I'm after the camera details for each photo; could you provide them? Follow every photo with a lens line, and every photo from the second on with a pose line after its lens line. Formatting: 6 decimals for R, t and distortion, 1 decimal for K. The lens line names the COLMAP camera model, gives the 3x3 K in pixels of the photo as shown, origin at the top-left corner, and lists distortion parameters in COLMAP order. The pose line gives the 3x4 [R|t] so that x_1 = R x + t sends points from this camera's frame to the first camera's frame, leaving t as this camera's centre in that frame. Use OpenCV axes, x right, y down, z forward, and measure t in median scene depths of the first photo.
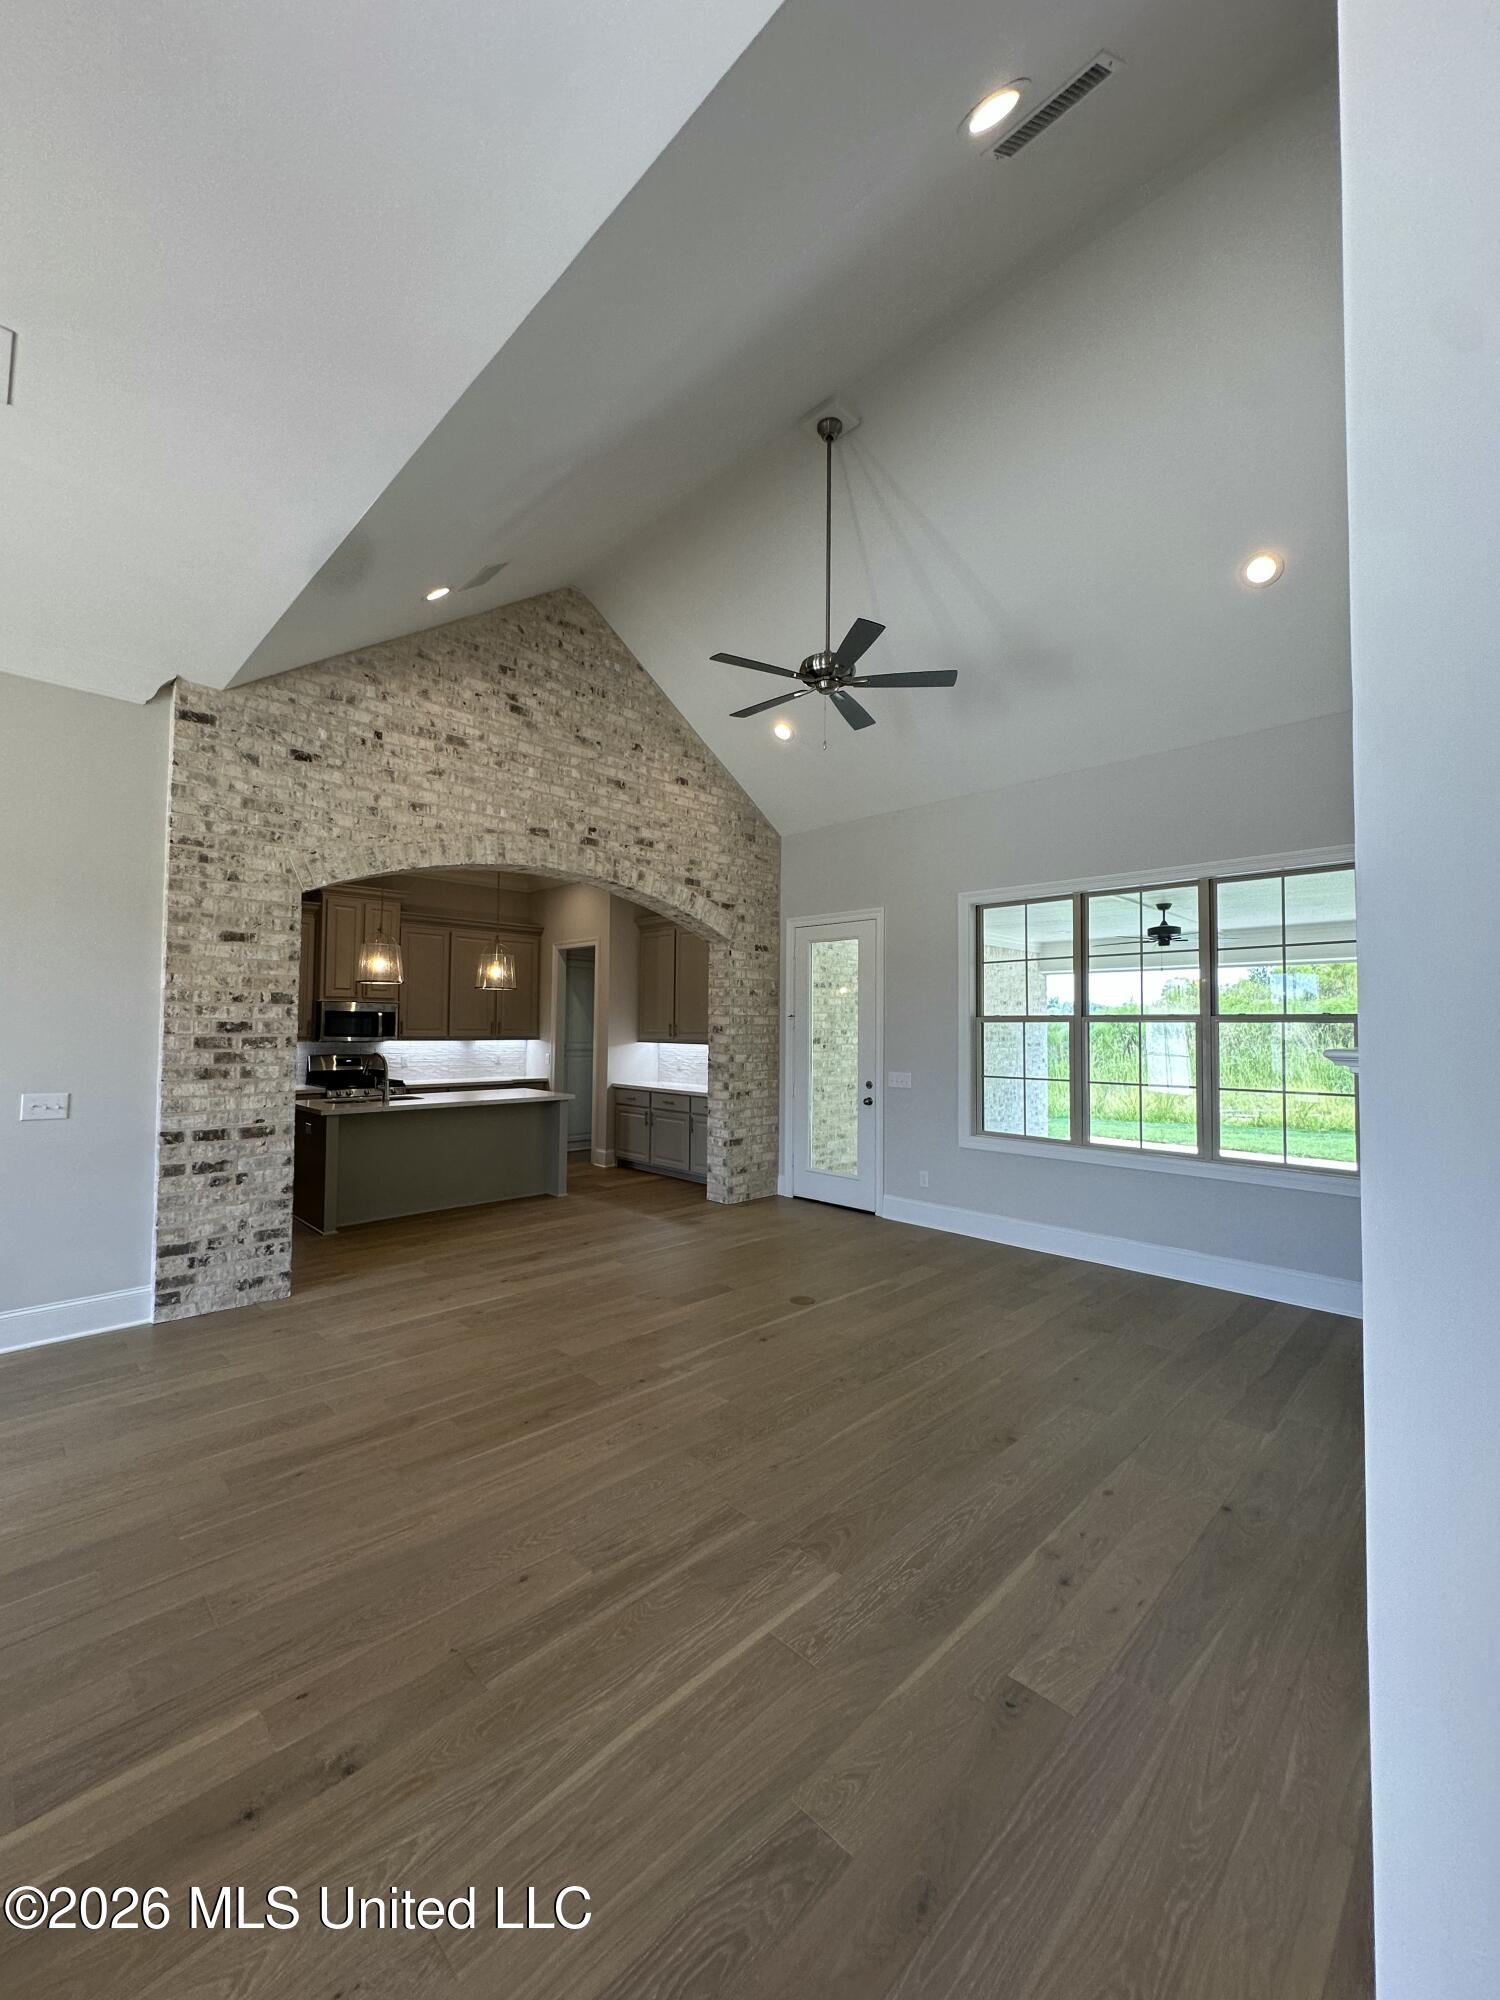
lens RADIAL K [[798.4, 0, 751.6], [0, 798.4, 998.8], [0, 0, 1]] dist [-0.001485, 0.000299]
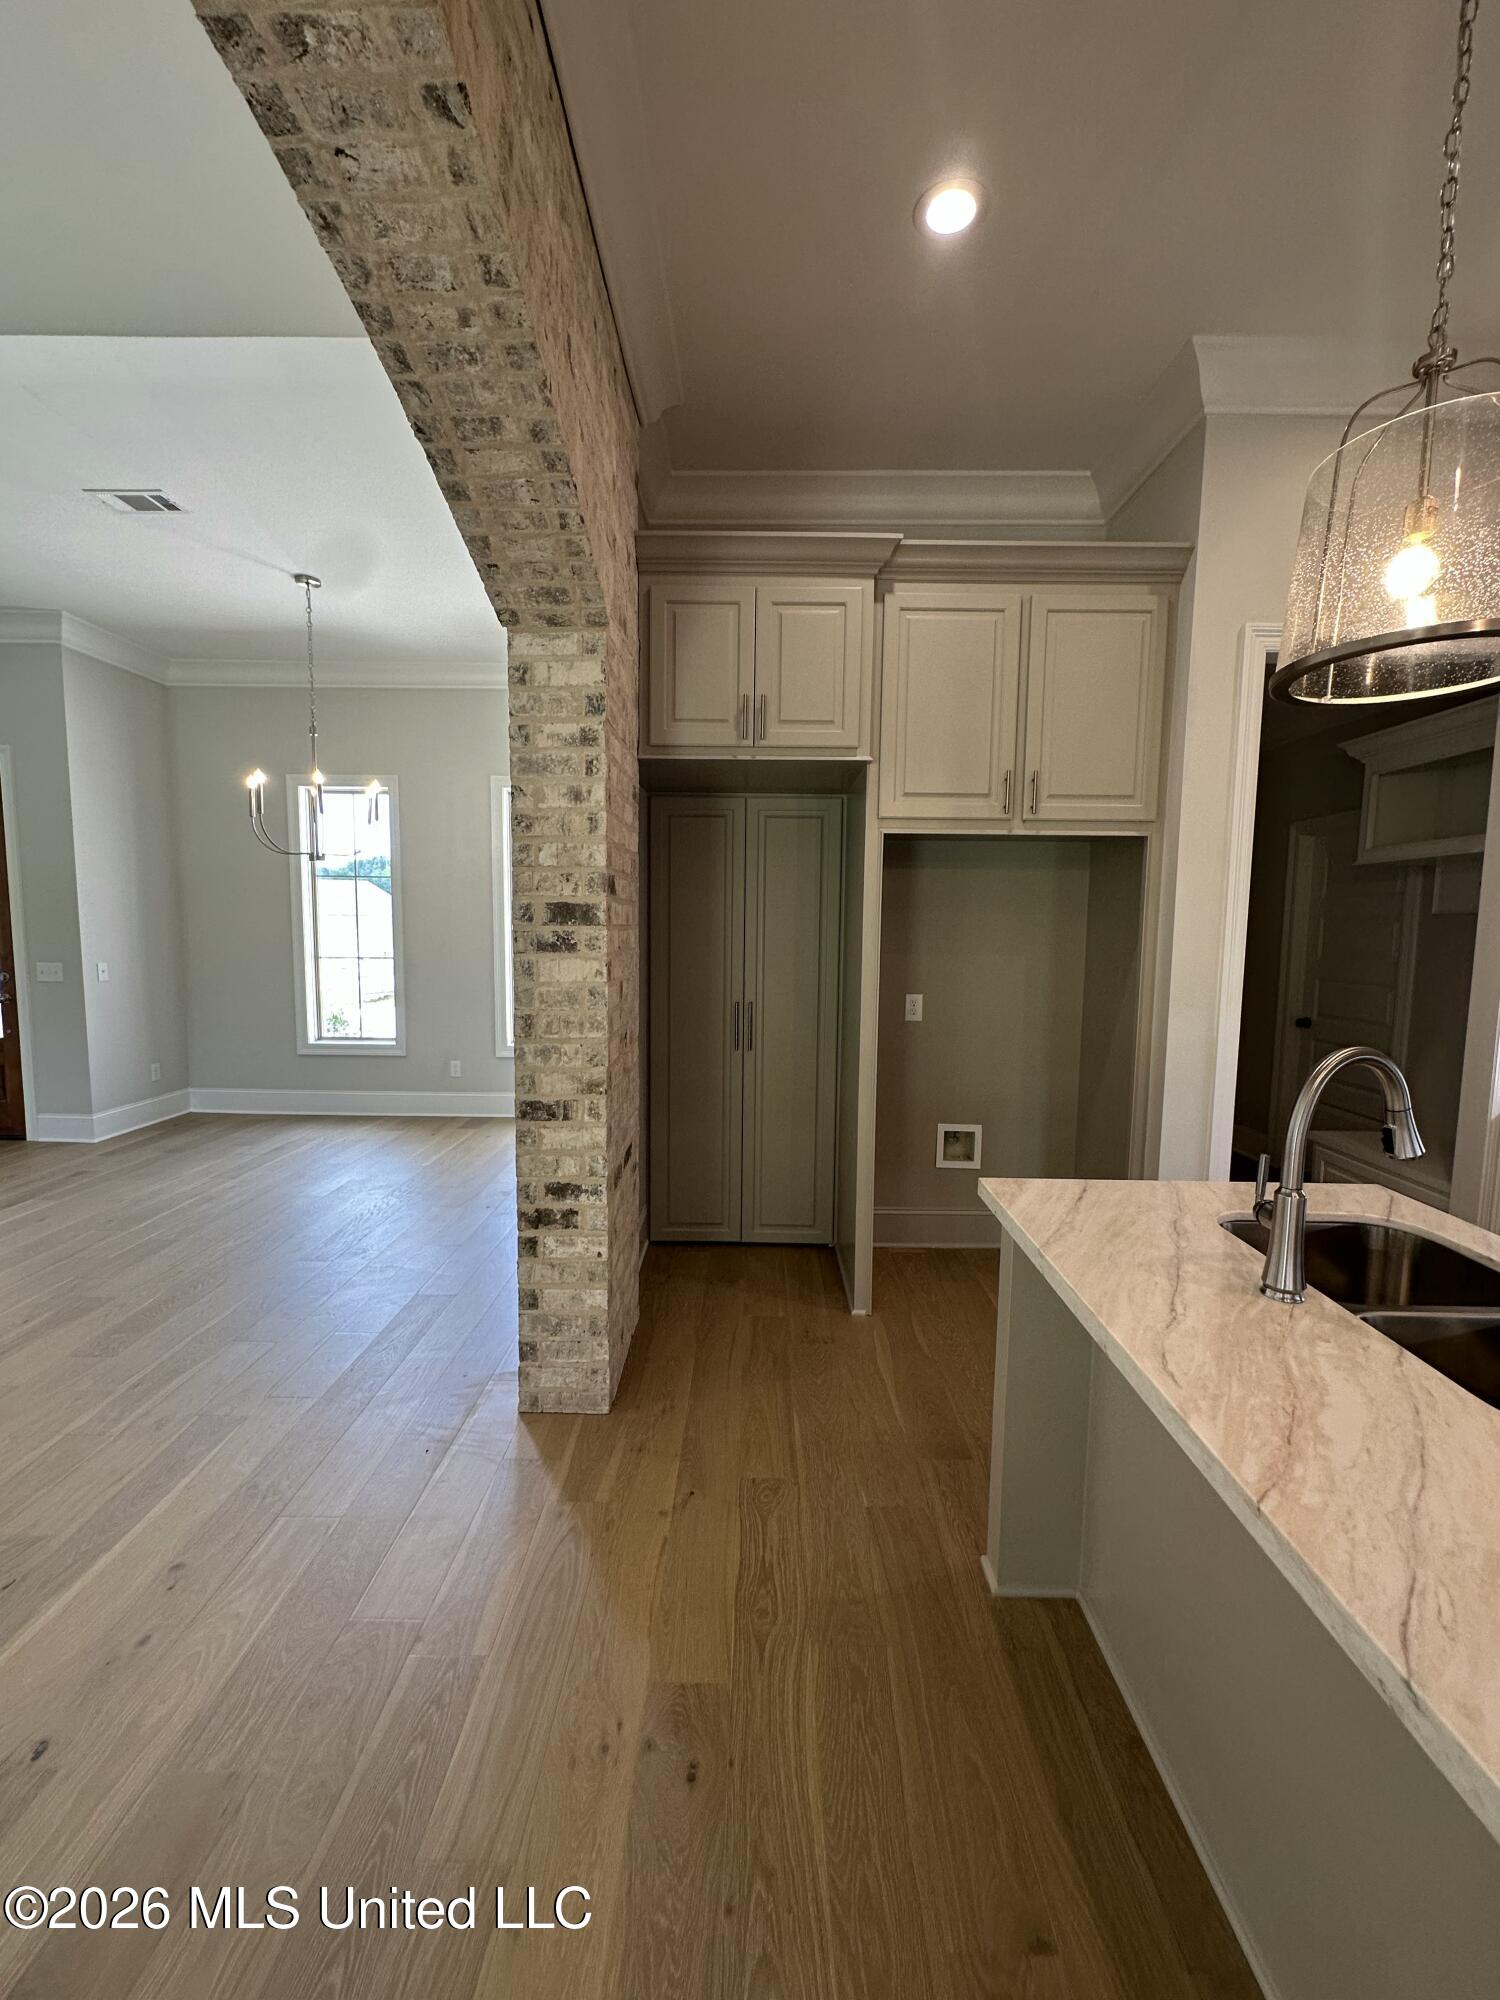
lens RADIAL K [[798.4, 0, 751.6], [0, 798.4, 998.8], [0, 0, 1]] dist [-0.001485, 0.000299]
pose [[-0.713876, 0.048724, -0.698575, -0.339695], [0.006379, 0.997988, 0.063088, 0.062821], [0.700243, 0.040580, -0.712750, 1.541510]]
